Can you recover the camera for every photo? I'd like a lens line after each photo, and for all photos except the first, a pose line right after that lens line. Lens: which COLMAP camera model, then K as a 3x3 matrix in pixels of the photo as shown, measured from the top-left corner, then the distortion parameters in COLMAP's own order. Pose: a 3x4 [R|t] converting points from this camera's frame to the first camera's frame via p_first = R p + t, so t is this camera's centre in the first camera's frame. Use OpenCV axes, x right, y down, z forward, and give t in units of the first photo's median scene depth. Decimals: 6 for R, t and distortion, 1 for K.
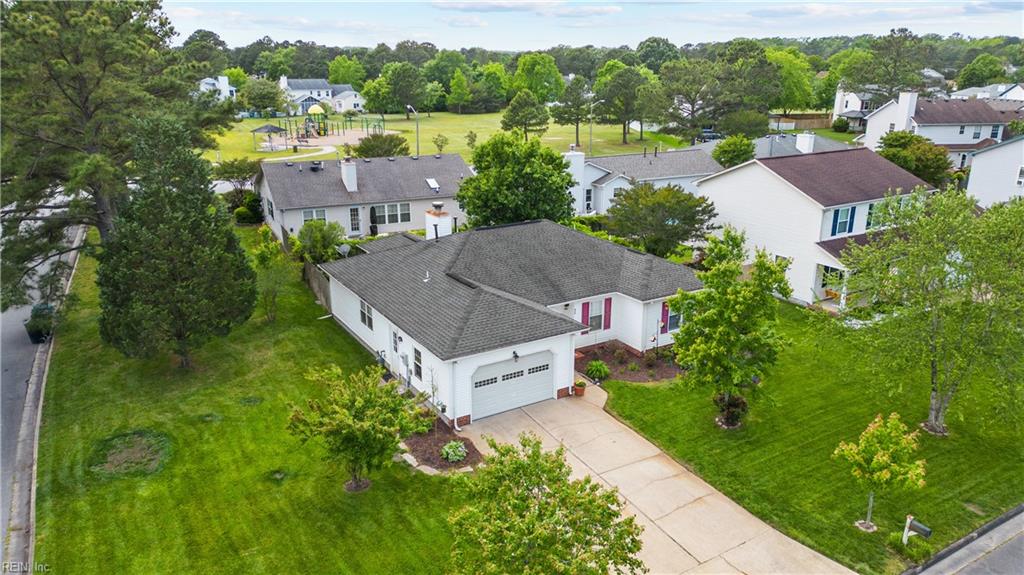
lens RADIAL K [[708.2, 0, 512.0], [0, 708.2, 287.5], [0, 0, 1]] dist [0.074416, -0.081498]
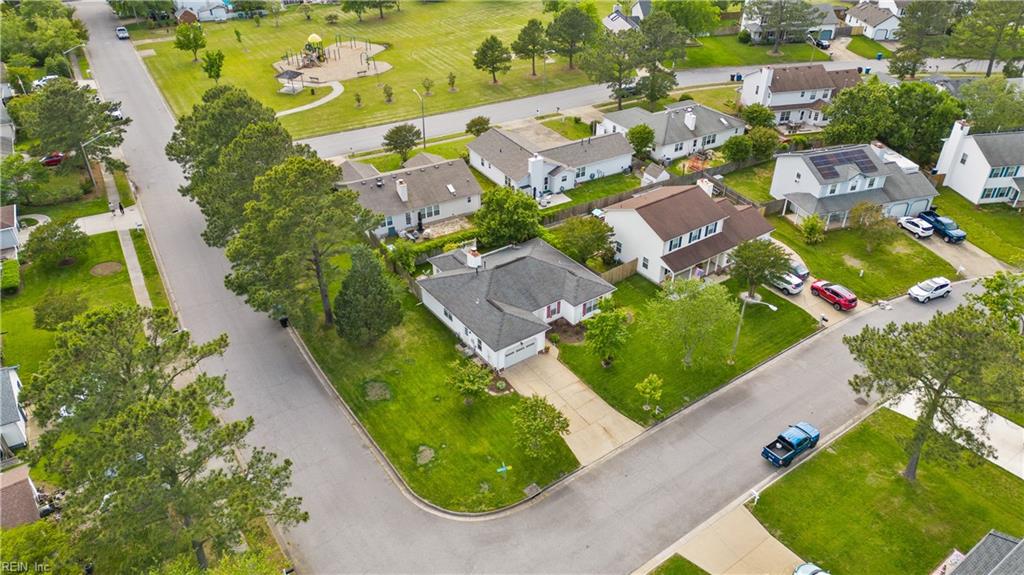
lens RADIAL K [[708.2, 0, 512.0], [0, 708.2, 287.5], [0, 0, 1]] dist [0.074416, -0.081498]
pose [[0.997054, -0.041261, 0.064662, -0.159954], [0.021960, 0.961259, 0.274771, -0.683159], [-0.073495, -0.272541, 0.959333, -1.159068]]
